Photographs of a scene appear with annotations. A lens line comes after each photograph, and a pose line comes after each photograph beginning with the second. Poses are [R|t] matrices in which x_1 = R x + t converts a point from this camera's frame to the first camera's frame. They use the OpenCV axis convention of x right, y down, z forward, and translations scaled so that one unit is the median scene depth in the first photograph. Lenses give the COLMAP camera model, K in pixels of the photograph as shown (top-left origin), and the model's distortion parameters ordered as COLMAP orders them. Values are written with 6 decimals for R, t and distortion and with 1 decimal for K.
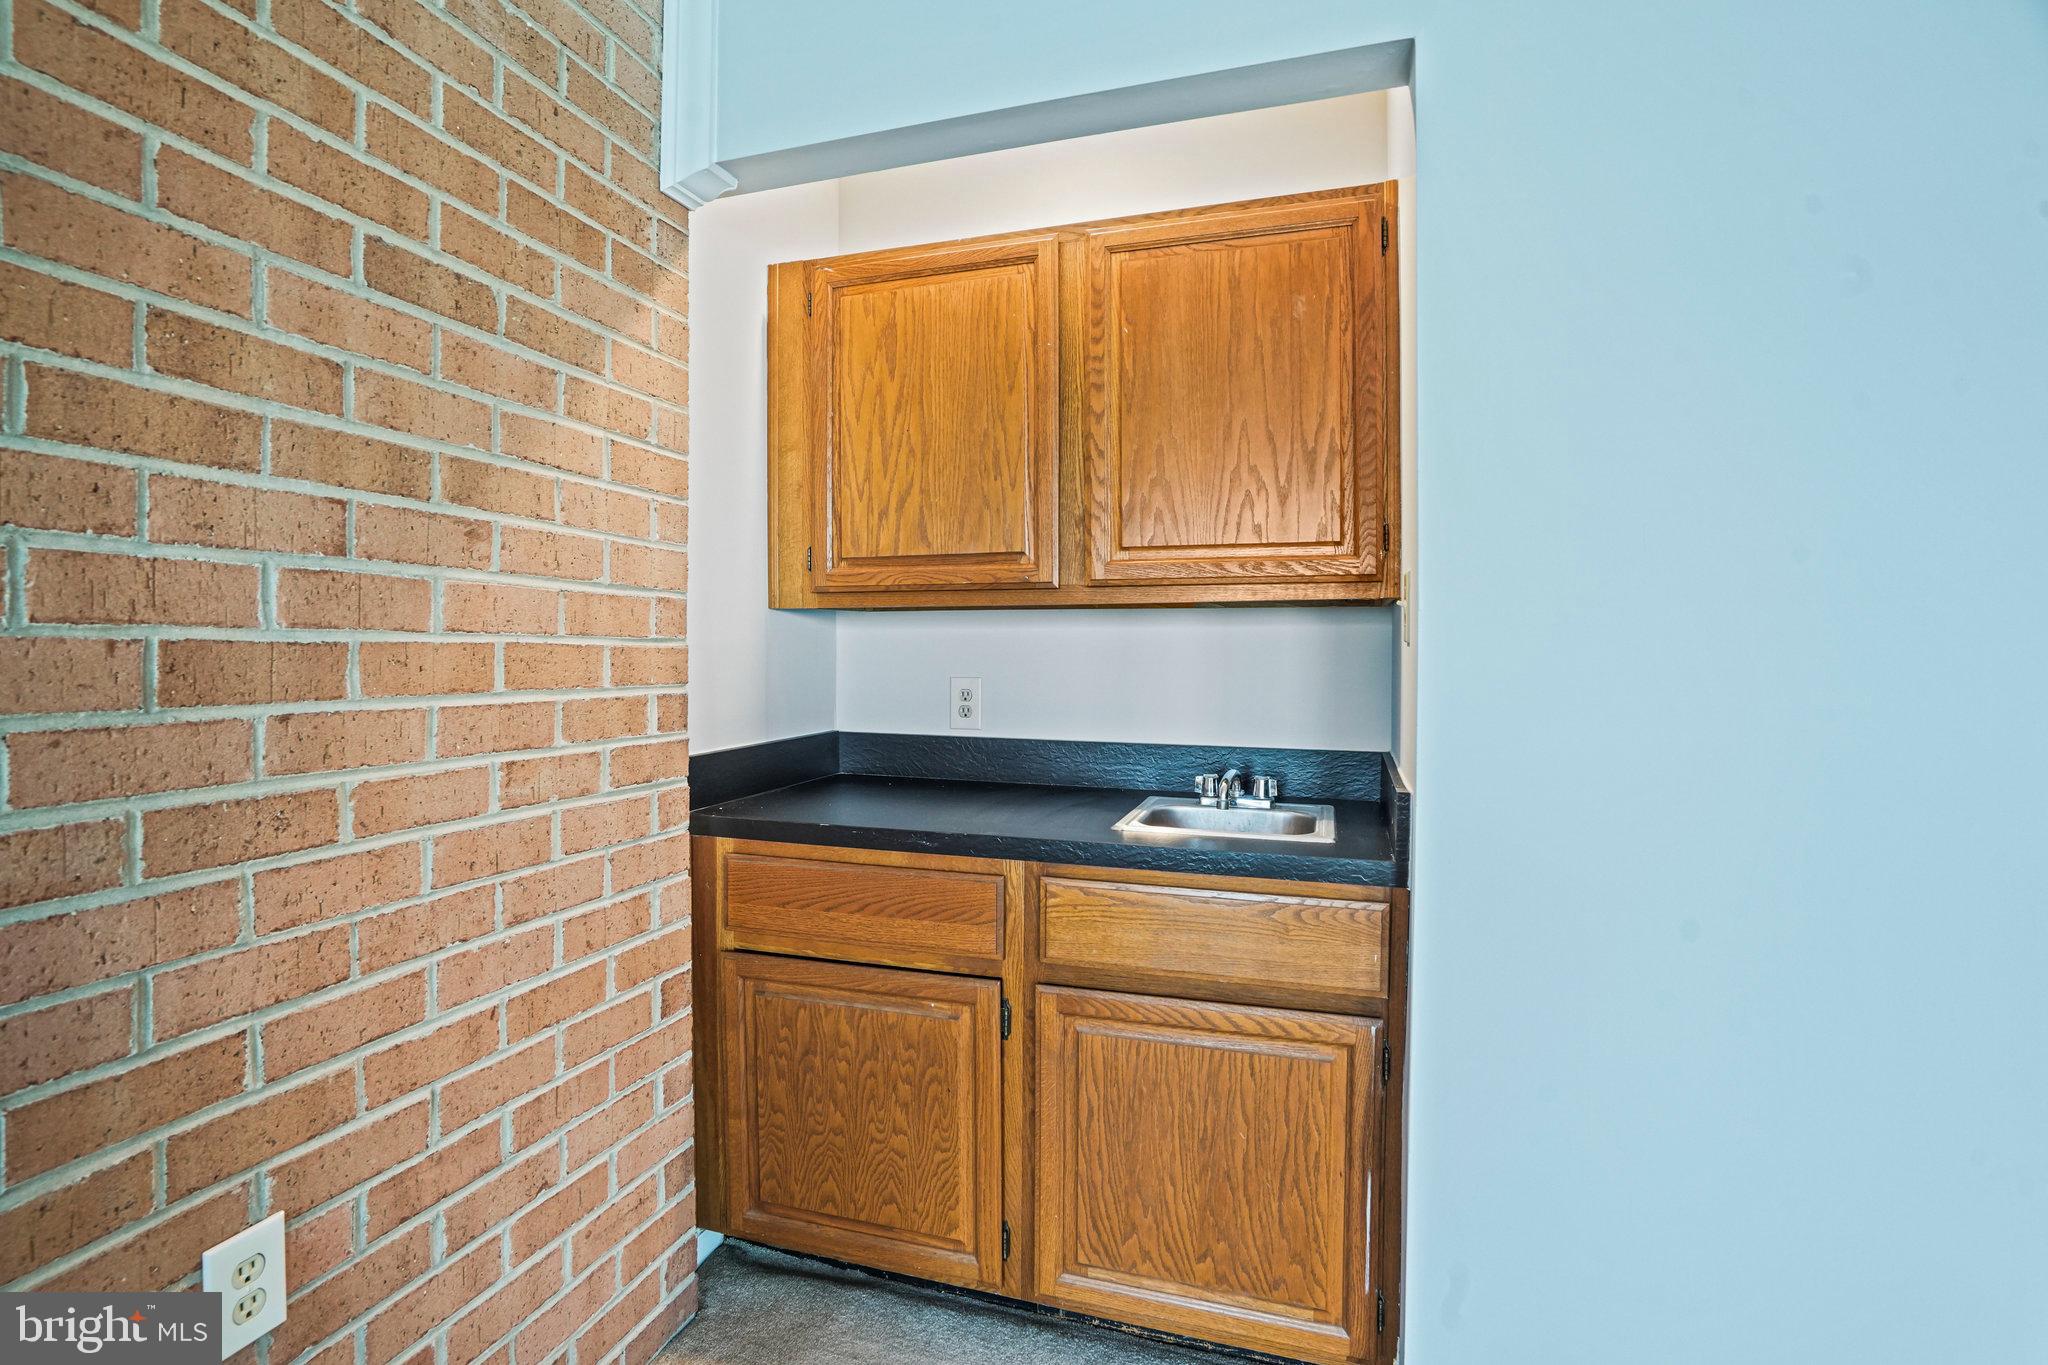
lens RADIAL K [[971.4, 0, 1020.4], [0, 971.4, 662.6], [0, 0, 1]] dist [-0.051676, 0.018743]
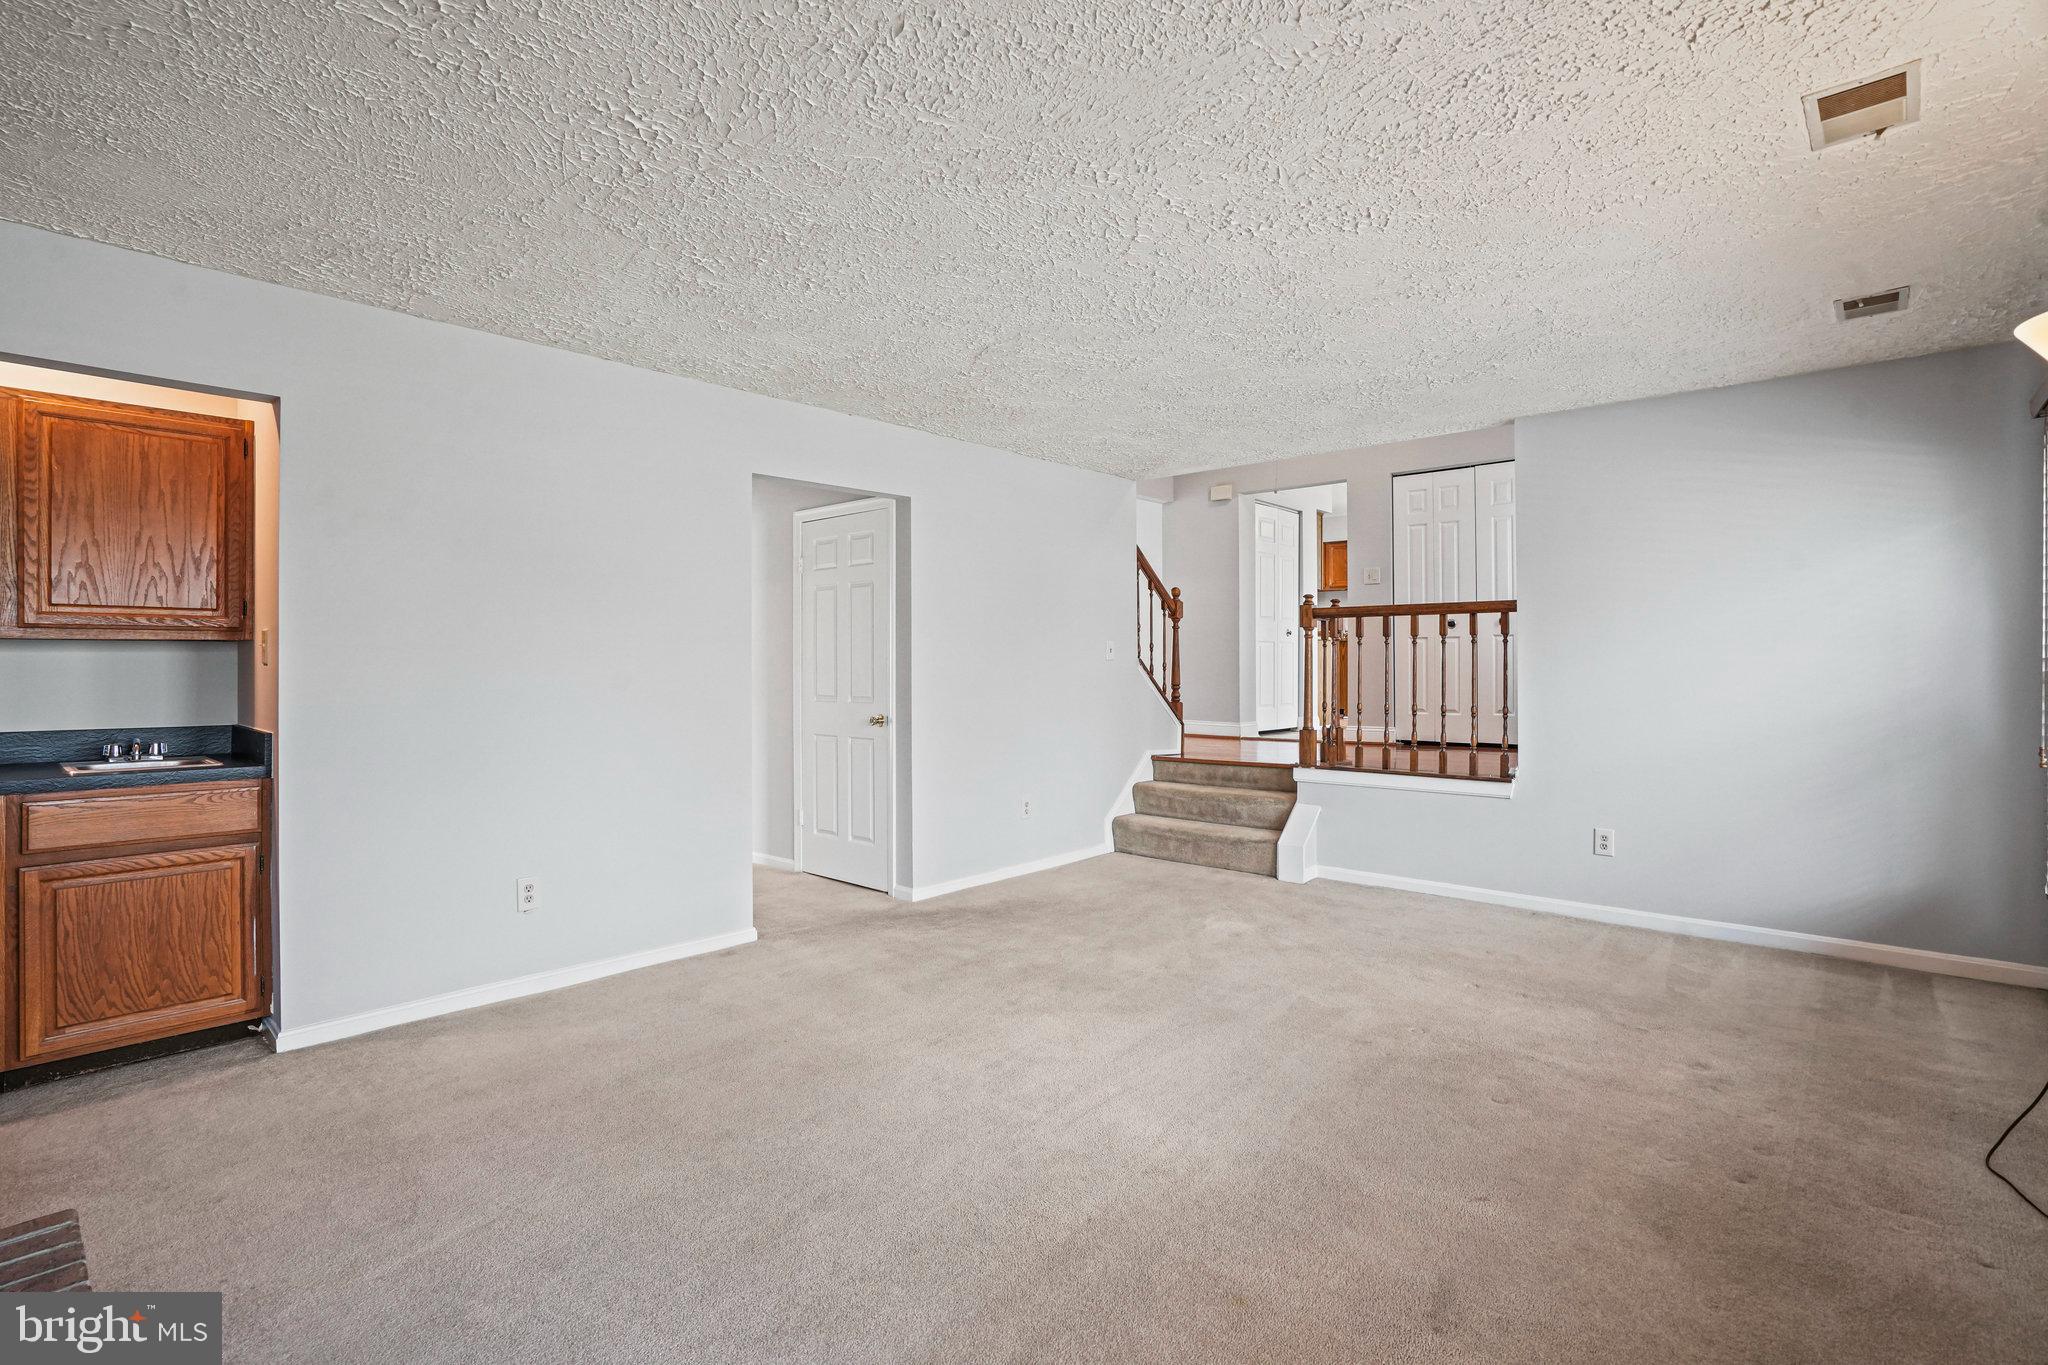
lens RADIAL K [[971.4, 0, 1007.1], [0, 971.4, 672.2], [0, 0, 1]] dist [-0.051676, 0.018743]
pose [[0.432793, -0.007708, 0.901460, -0.651077], [0.010644, 0.999937, 0.003439, 0.004882], [-0.901430, 0.008107, 0.432848, -1.155498]]
